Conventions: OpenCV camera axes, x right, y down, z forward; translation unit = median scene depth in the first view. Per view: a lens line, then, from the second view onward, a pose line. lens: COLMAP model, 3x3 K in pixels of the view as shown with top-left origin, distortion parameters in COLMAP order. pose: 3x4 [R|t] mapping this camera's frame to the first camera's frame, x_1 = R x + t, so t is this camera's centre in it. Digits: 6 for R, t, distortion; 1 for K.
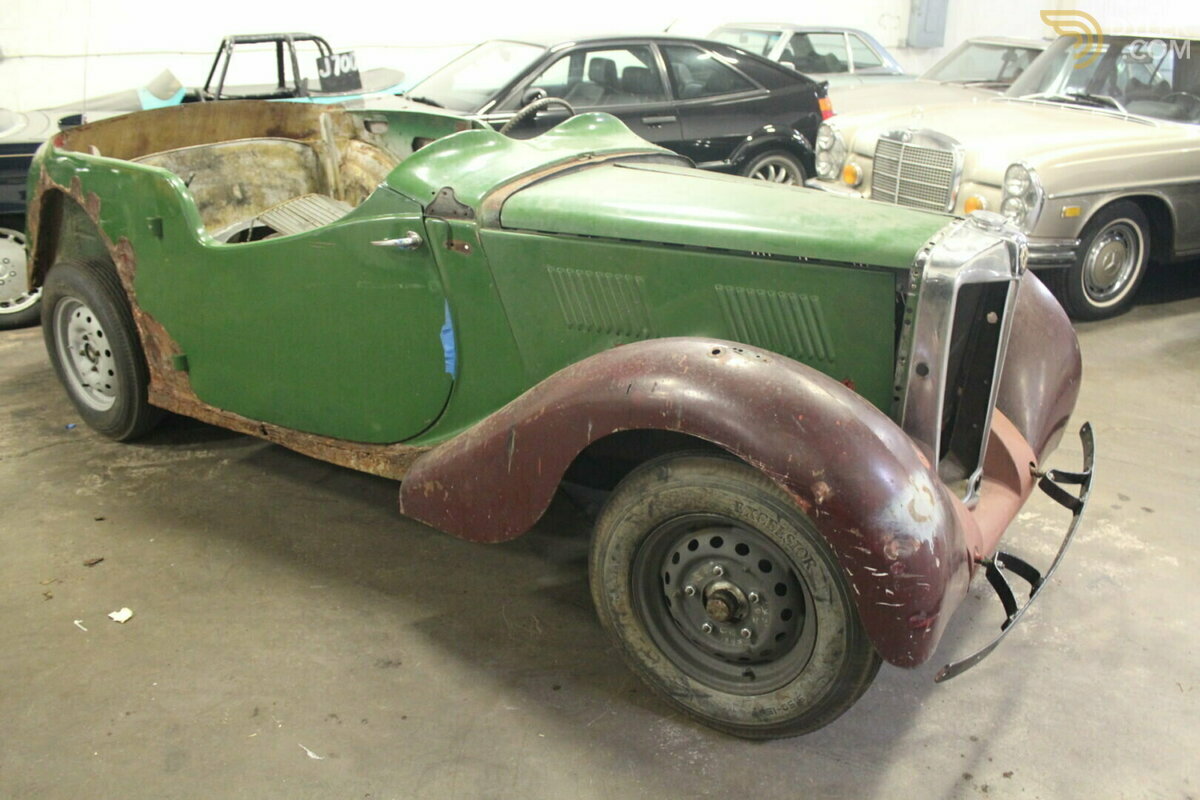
lens RADIAL K [[984.3, 0, 557.2], [0, 984.3, 399.7], [0, 0, 1]] dist [-0.096140, 0.005323]
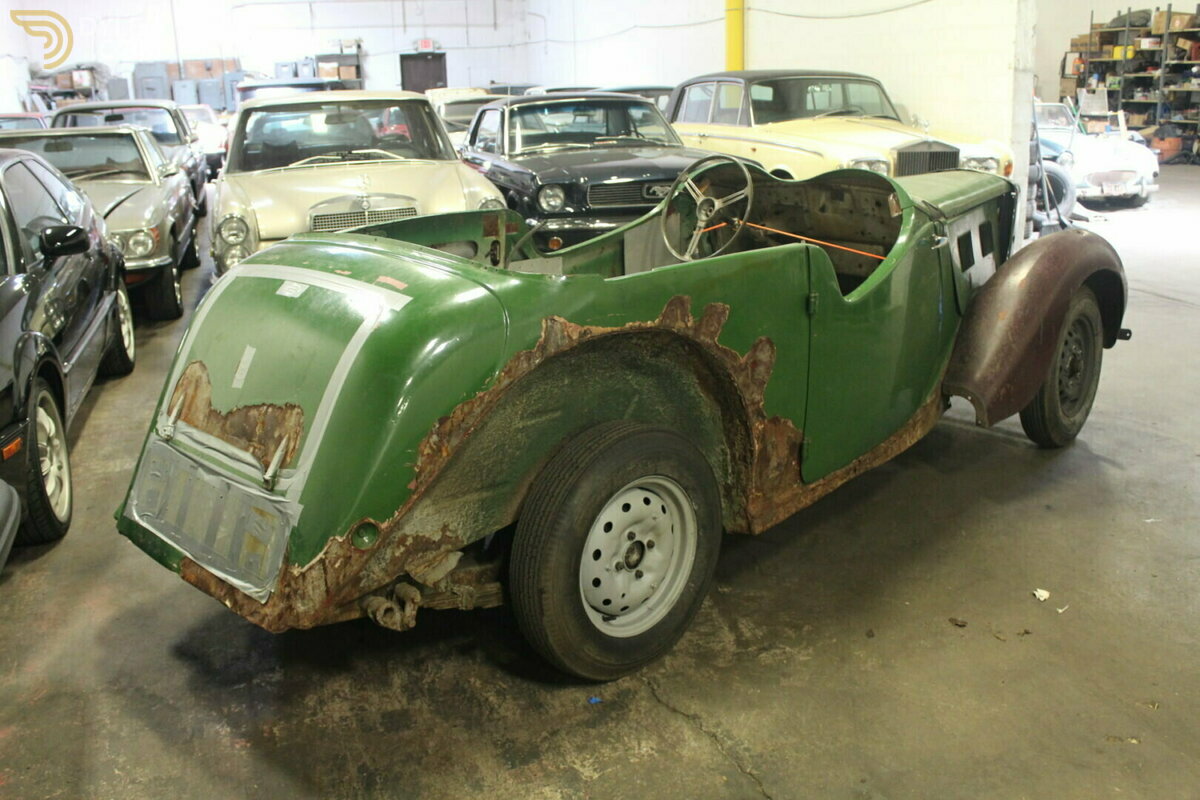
lens RADIAL K [[1168.1, 0, 600.0], [0, 1168.1, 400.0], [0, 0, 1]] dist [-0.090113, -0.003032]
pose [[0.158090, -0.278795, 0.947249, -1.755996], [0.404794, 0.893296, 0.195358, -0.454443], [-0.900638, 0.352556, 0.254076, 1.048450]]
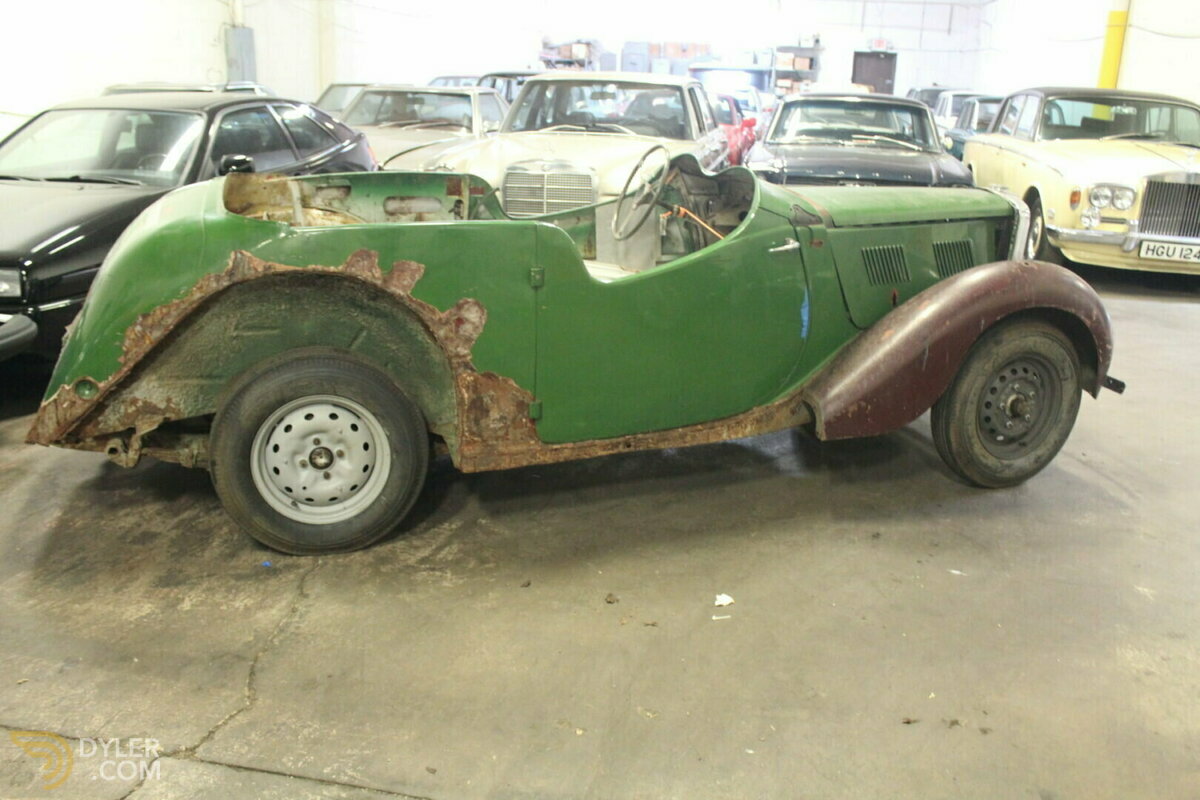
lens RADIAL K [[1048.7, 0, 600.0], [0, 1048.7, 400.0], [0, 0, 1]] dist [-0.099794, 0.012214]
pose [[0.605607, -0.236131, 0.759923, -1.420250], [0.285890, 0.955764, 0.069149, -0.126105], [-0.742635, 0.175377, 0.646325, 0.273993]]
